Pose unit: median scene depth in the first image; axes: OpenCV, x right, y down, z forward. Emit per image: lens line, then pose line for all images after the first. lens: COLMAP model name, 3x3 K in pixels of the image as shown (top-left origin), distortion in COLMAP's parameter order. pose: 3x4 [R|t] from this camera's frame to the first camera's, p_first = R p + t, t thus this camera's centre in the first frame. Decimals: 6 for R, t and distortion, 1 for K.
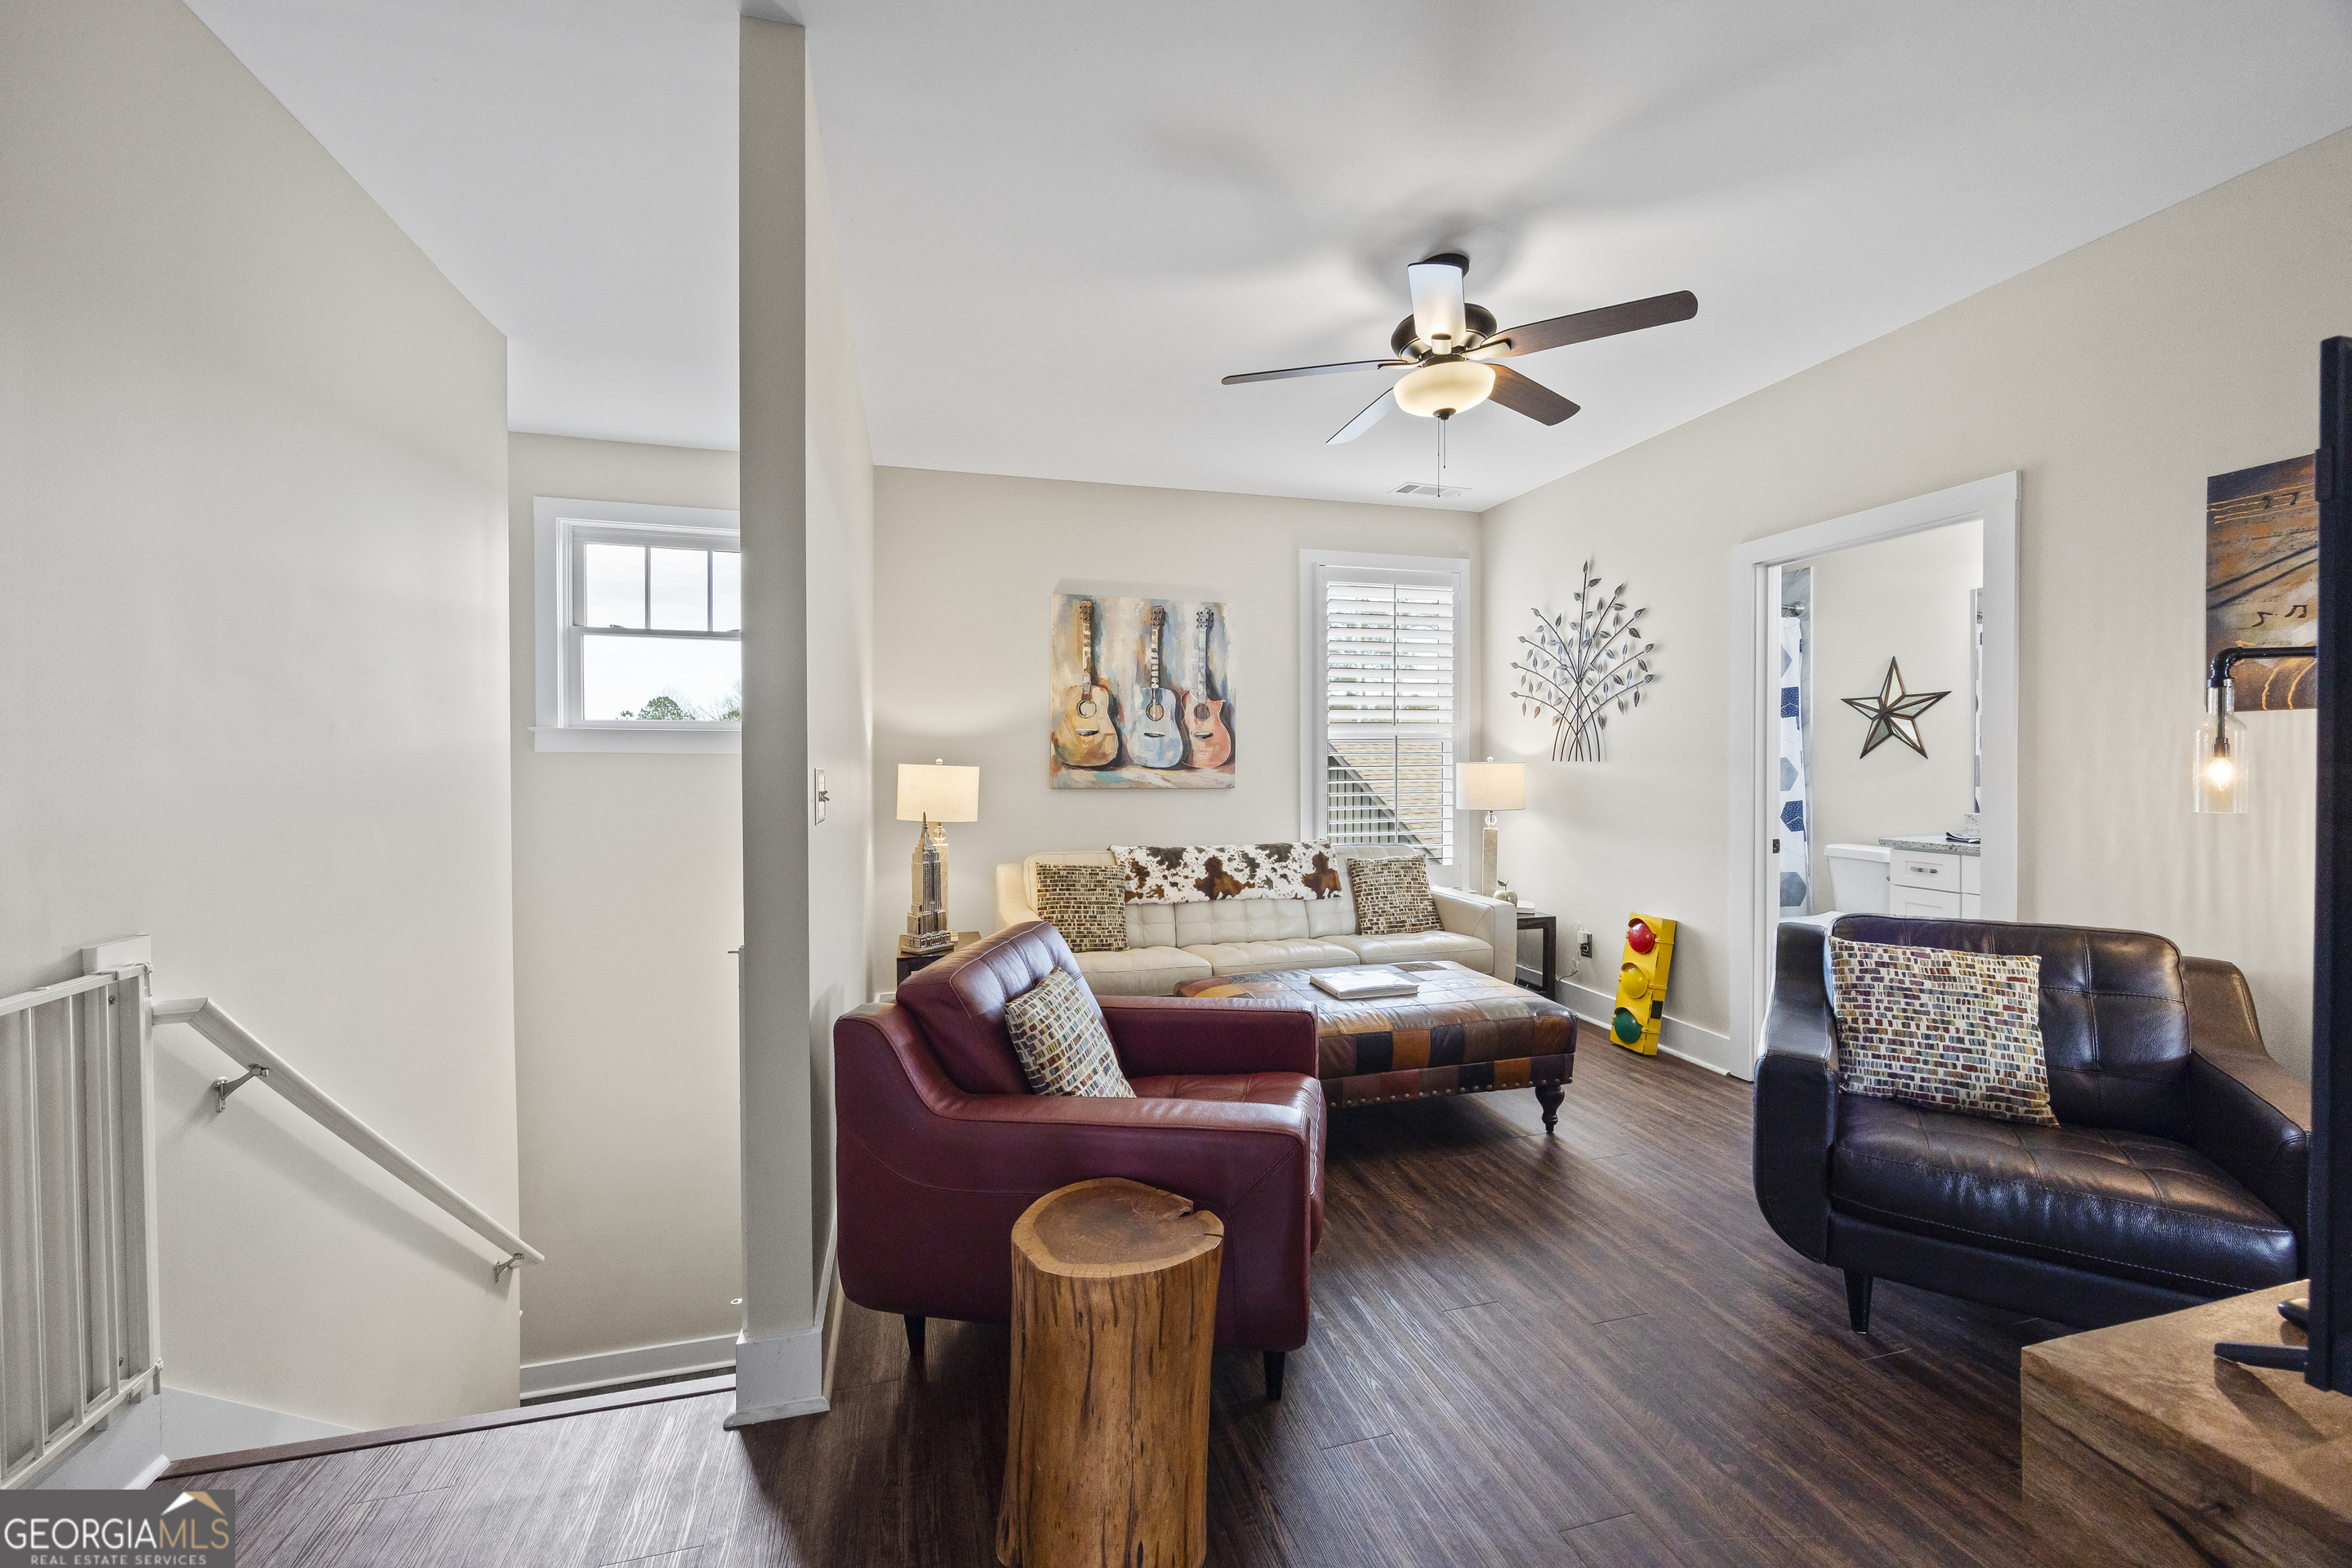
lens RADIAL K [[925.5, 0, 1172.7], [0, 925.5, 765.5], [0, 0, 1]] dist [0.000443, 0.000620]
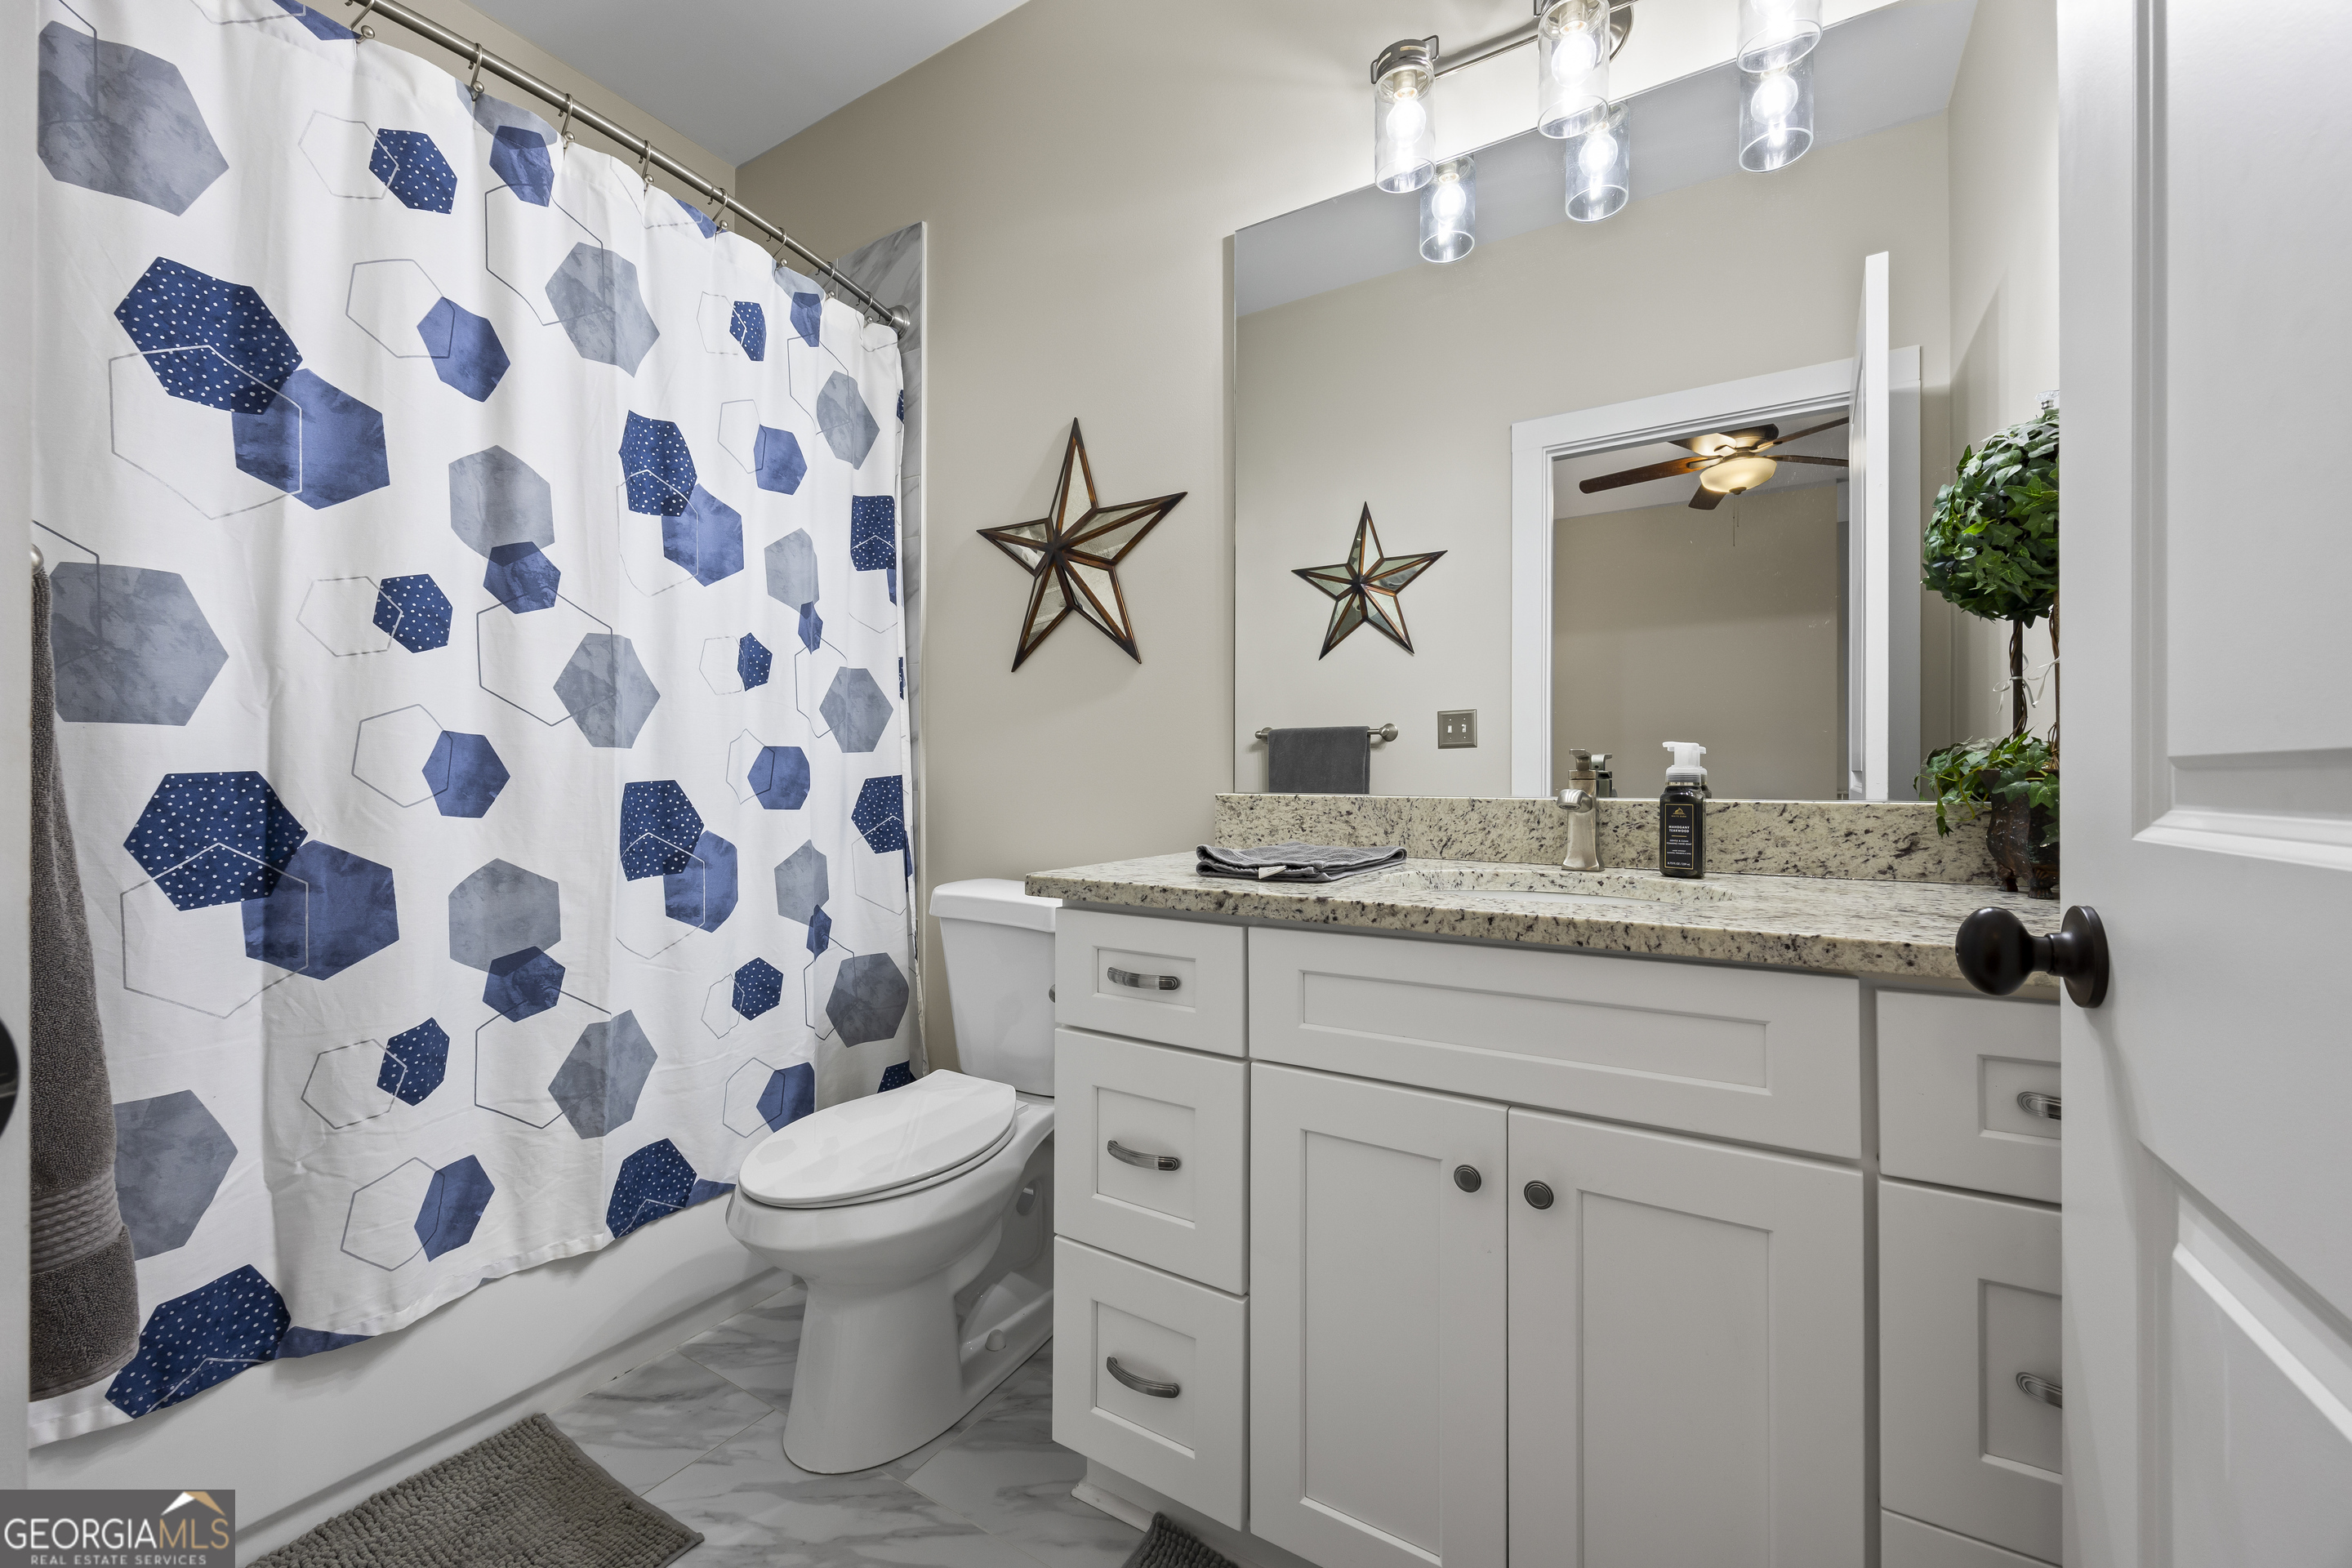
lens RADIAL K [[917.1, 0, 1182.5], [0, 917.1, 776.4], [0, 0, 1]] dist [-0.007751, 0.000070]
pose [[0.725890, 0.005170, 0.687792, 0.590452], [-0.001922, 0.999983, -0.005488, 0.048039], [-0.687808, 0.002662, 0.725887, 0.743403]]
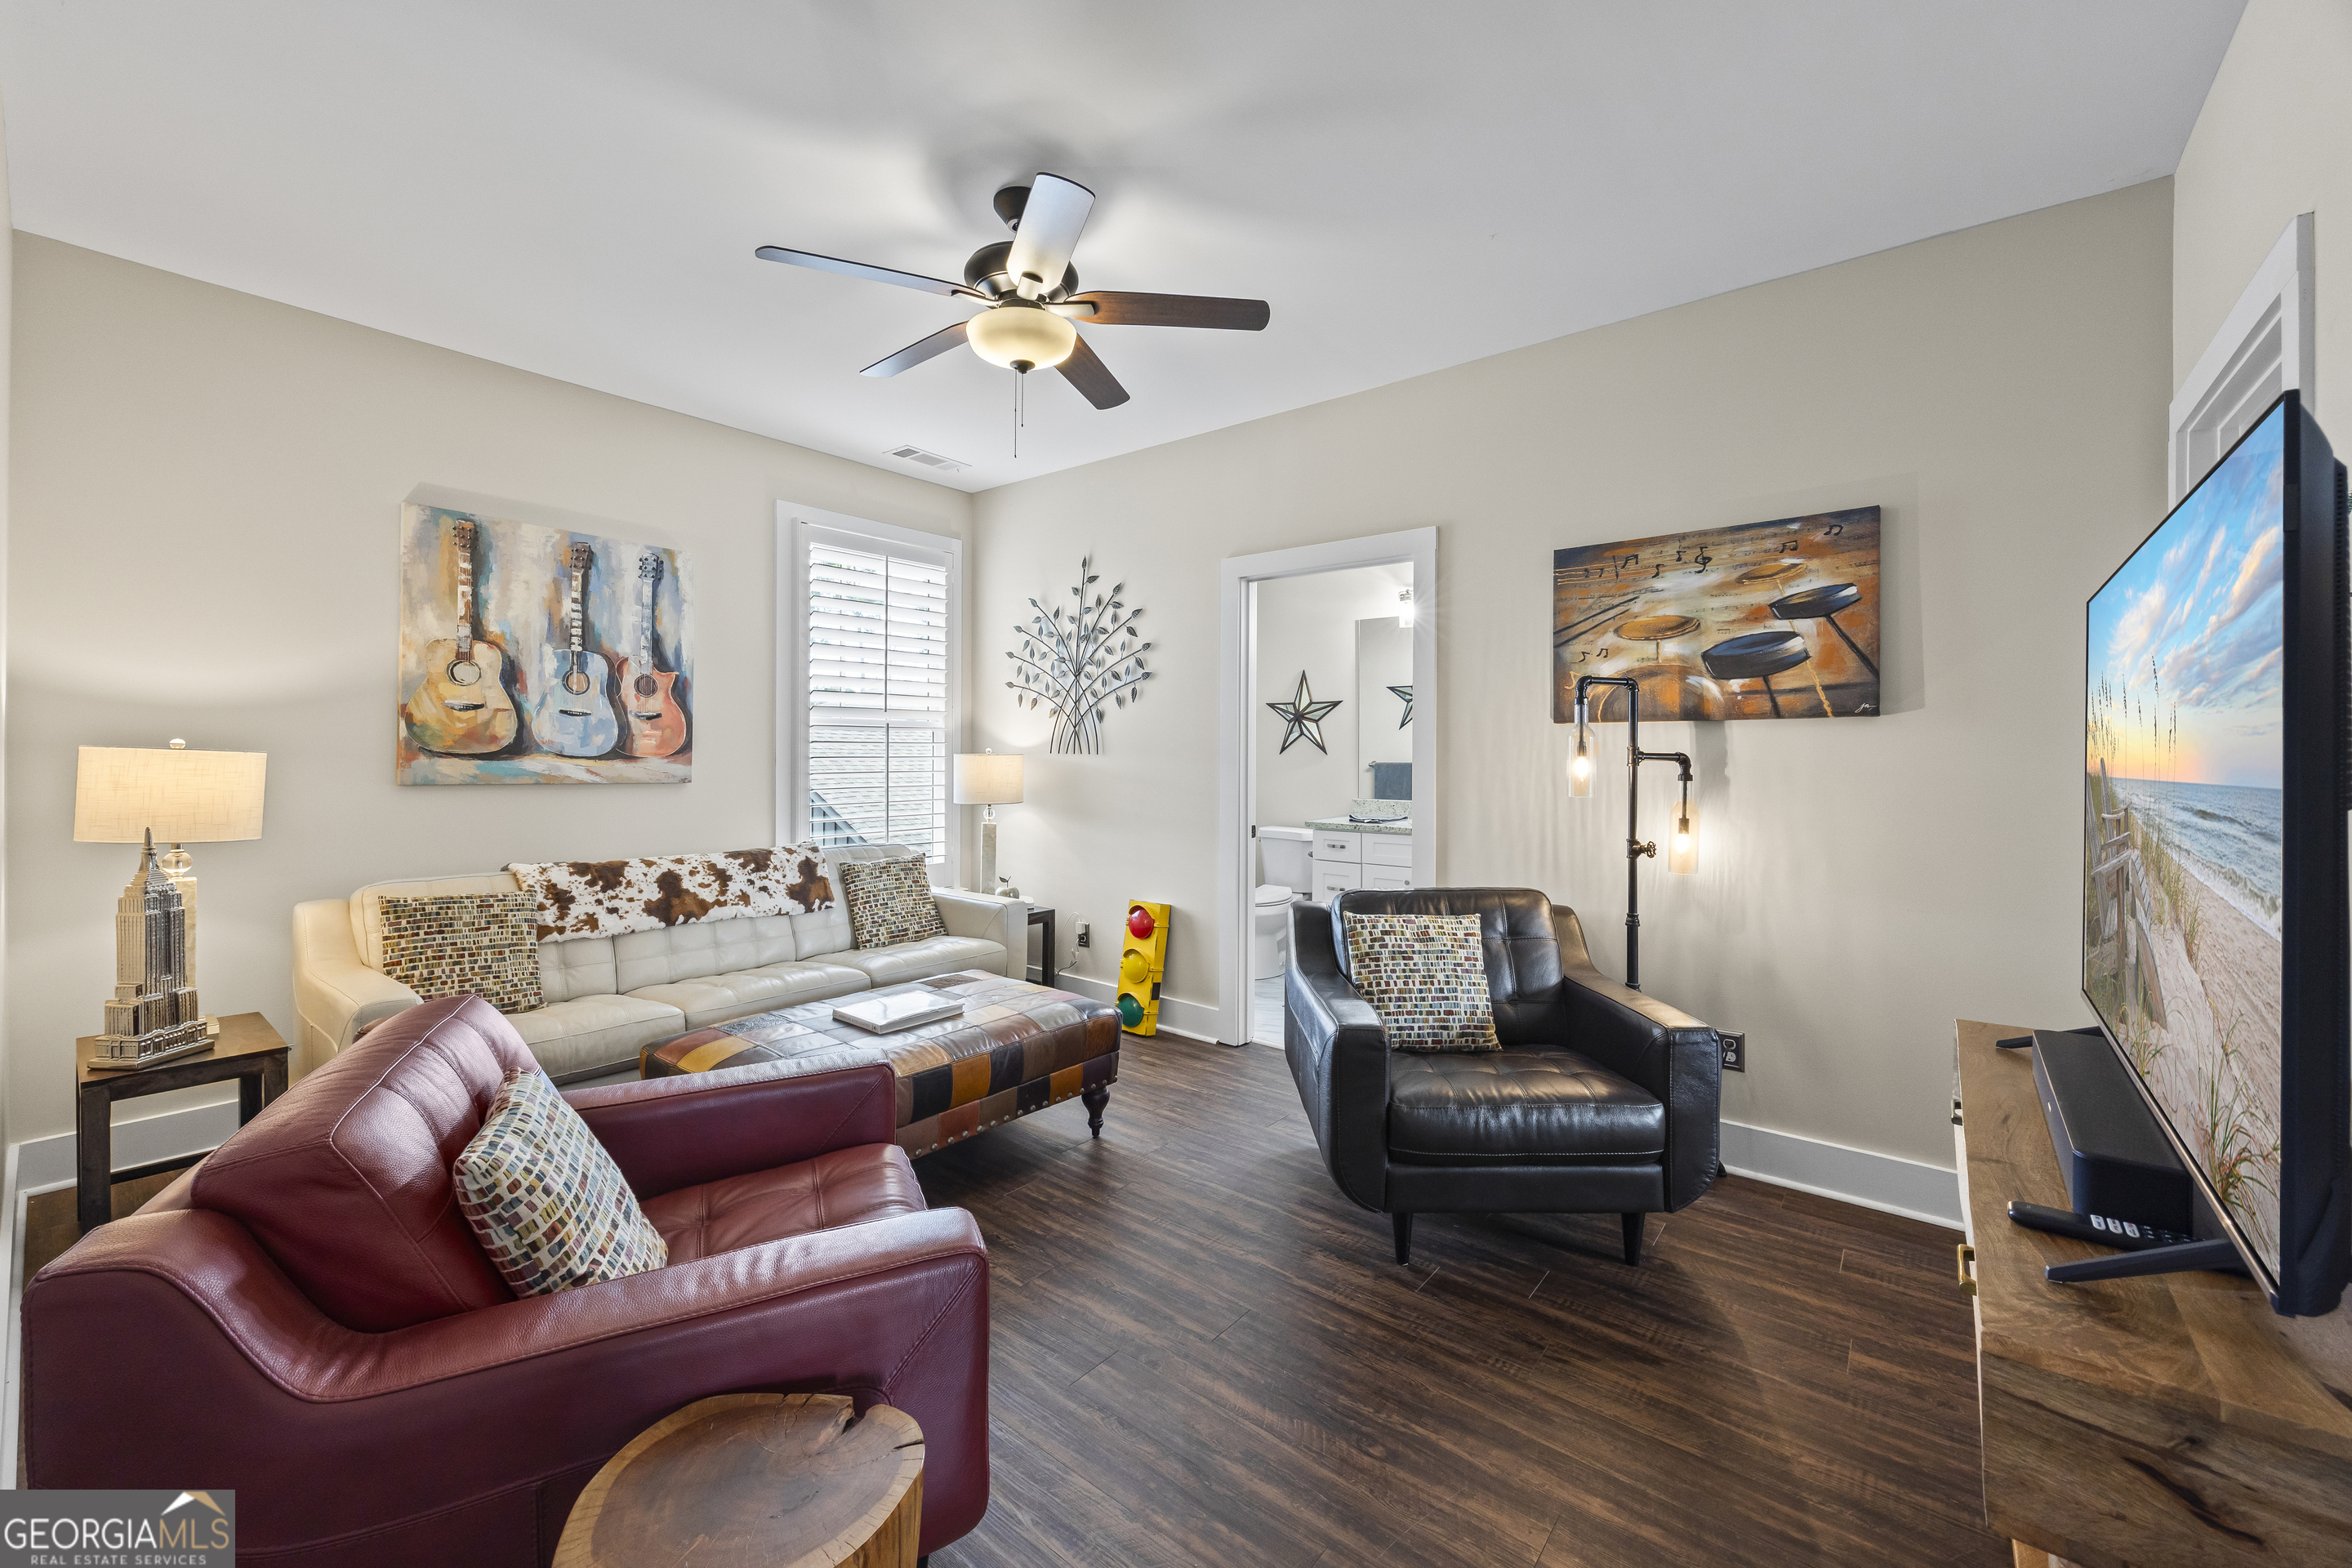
lens RADIAL K [[931.5, 0, 1172.5], [0, 931.5, 751.8], [0, 0, 1]] dist [-0.004239, 0.000190]
pose [[0.813776, 0.011729, 0.581061, -0.074121], [-0.008609, 0.999930, -0.008128, 0.000653], [-0.581116, 0.001612, 0.813819, 0.121613]]
